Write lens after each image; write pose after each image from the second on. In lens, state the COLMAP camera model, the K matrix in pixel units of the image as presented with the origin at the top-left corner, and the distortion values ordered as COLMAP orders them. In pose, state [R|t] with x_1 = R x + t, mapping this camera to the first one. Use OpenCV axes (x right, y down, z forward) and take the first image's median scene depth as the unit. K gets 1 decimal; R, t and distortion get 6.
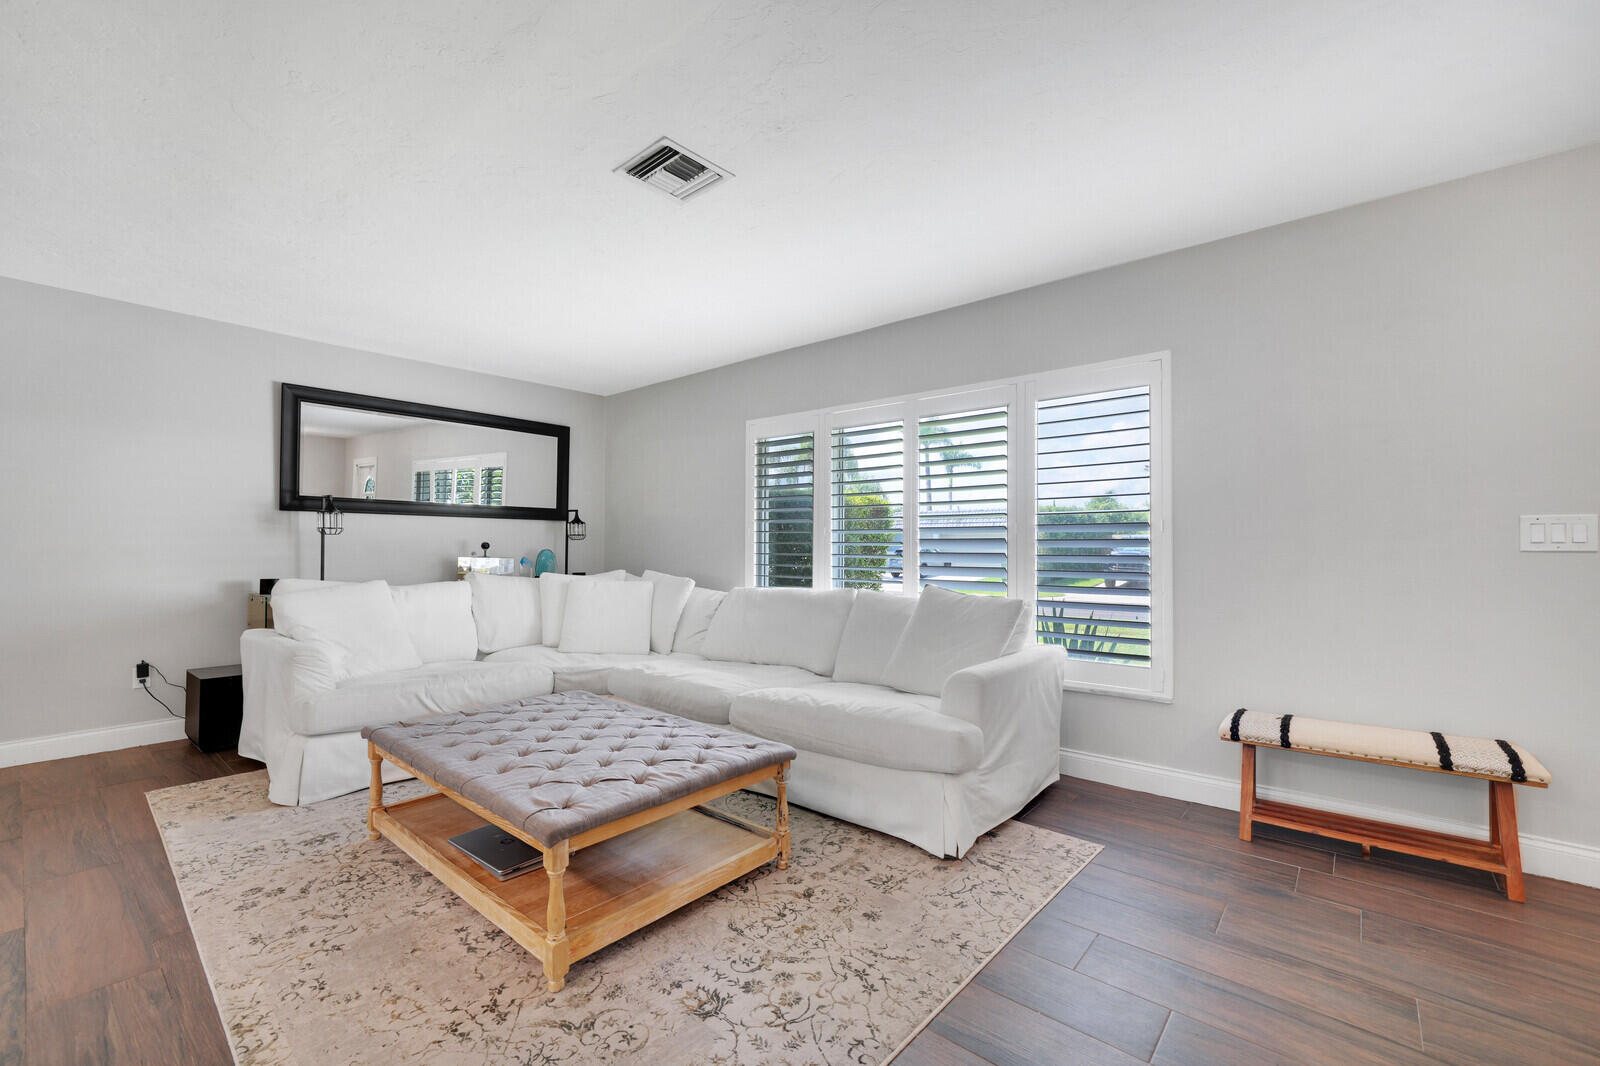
lens RADIAL K [[667.5, 0, 797.4], [0, 667.5, 540.5], [0, 0, 1]] dist [-0.009170, 0.006296]
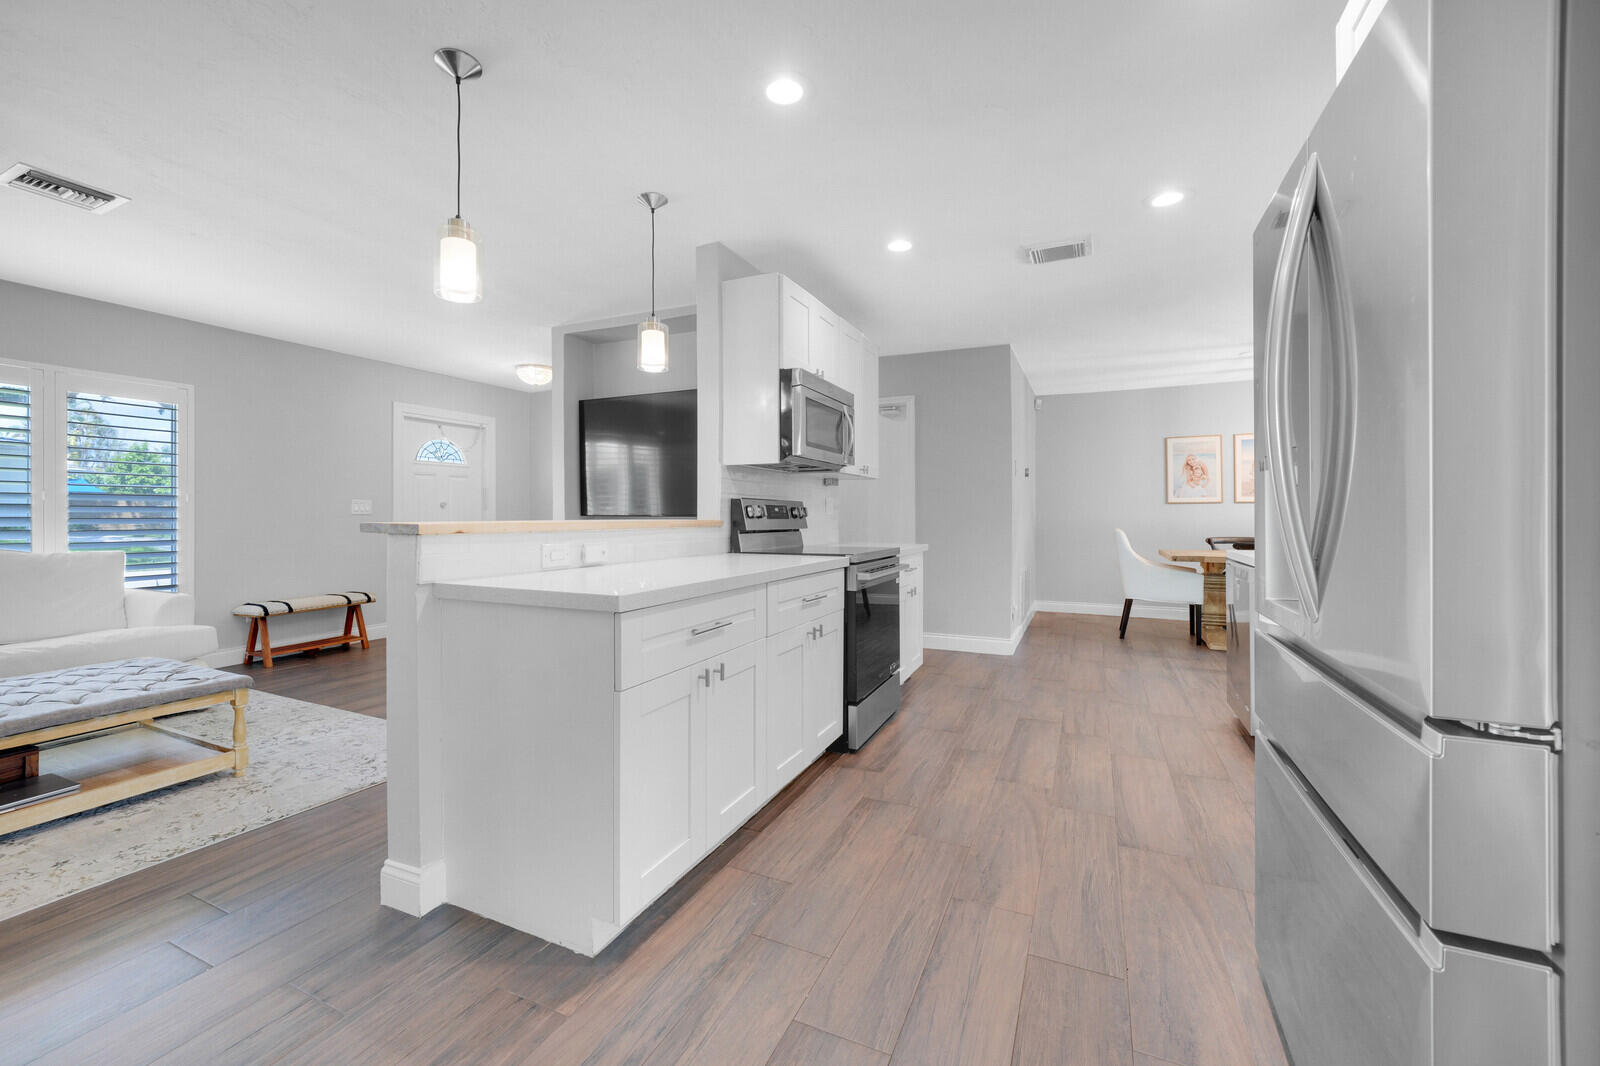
lens RADIAL K [[649.7, 0, 791.0], [0, 649.7, 513.2], [0, 0, 1]] dist [-0.000444, 0.000234]
pose [[-0.266165, -0.000205, 0.963927, -1.001889], [-0.012510, 0.999916, -0.003241, -0.000456], [-0.963846, -0.012921, -0.266146, 0.045800]]
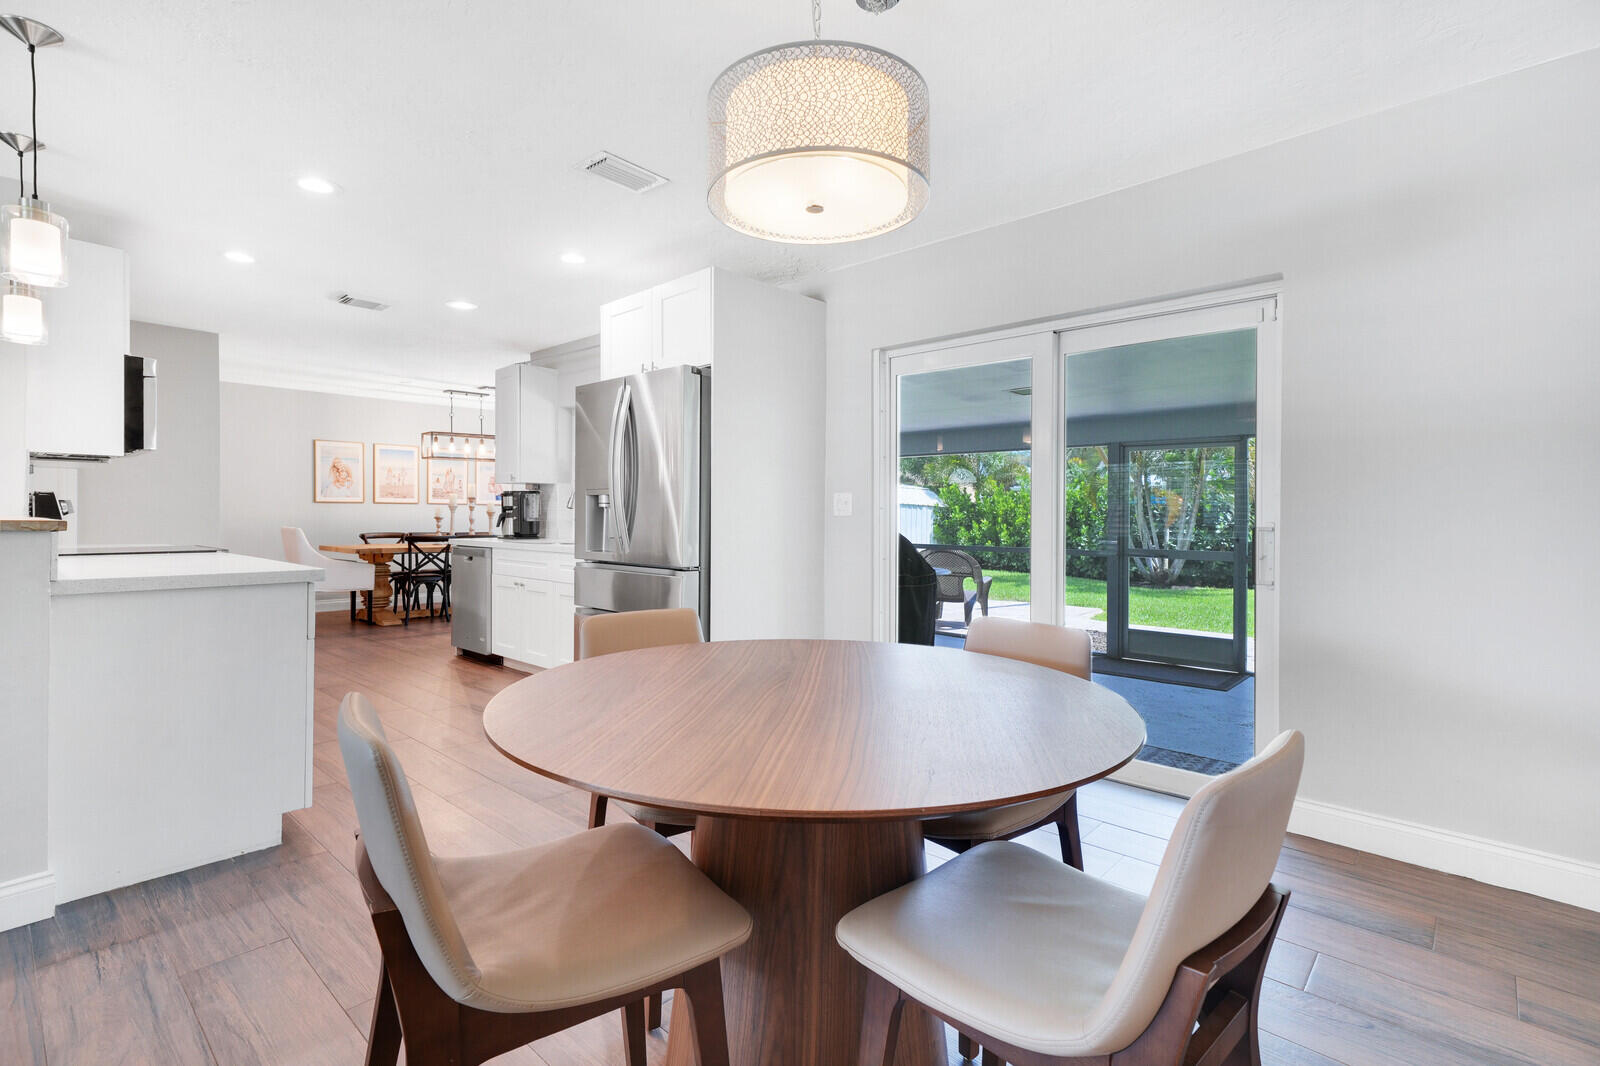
lens RADIAL K [[749.5, 0, 796.4], [0, 749.5, 521.7], [0, 0, 1]] dist [0.003947, 0.000160]
pose [[-0.999330, -0.008639, 0.035561, -1.027721], [-0.008799, 0.999952, -0.004336, 0.007218], [-0.035522, -0.004646, -0.999358, 0.693964]]
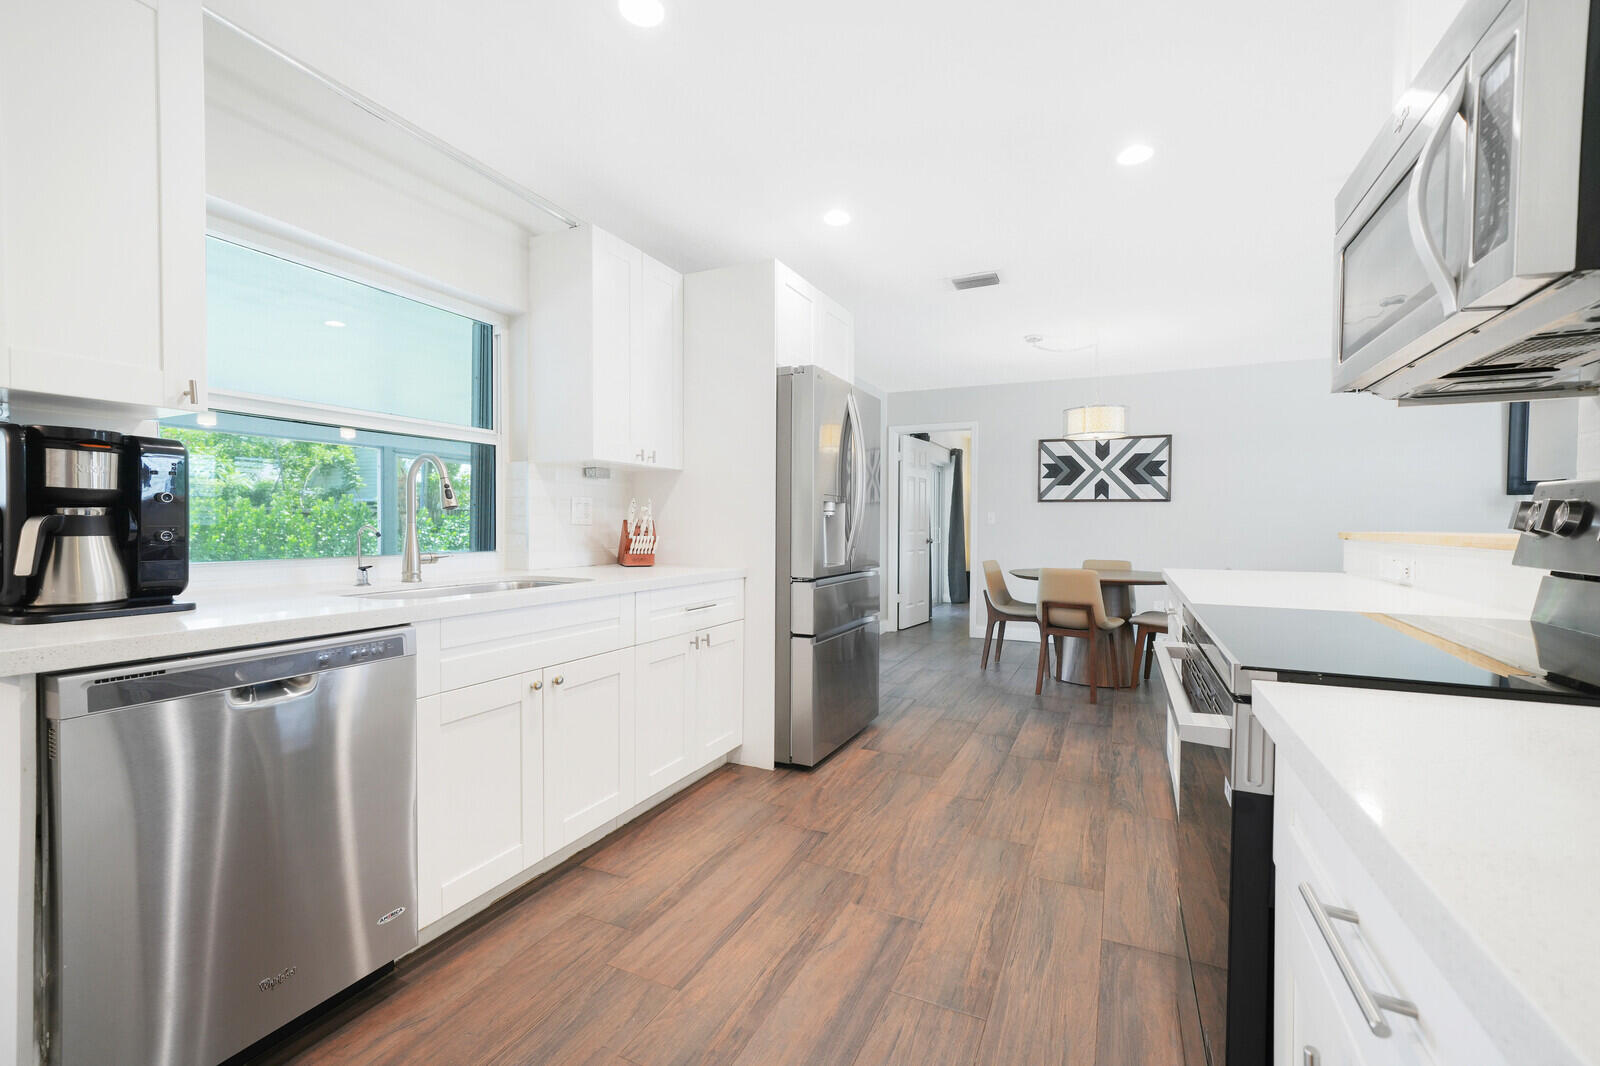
lens RADIAL K [[680.6, 0, 800.0], [0, 680.6, 533.0], [0, 0, 1]] dist [0.002209, 0.000231]
pose [[0.260538, 0.011622, -0.965394, 0.074991], [0.008345, 0.999863, 0.014289, -0.005338], [0.965428, -0.011780, 0.260405, -0.574870]]
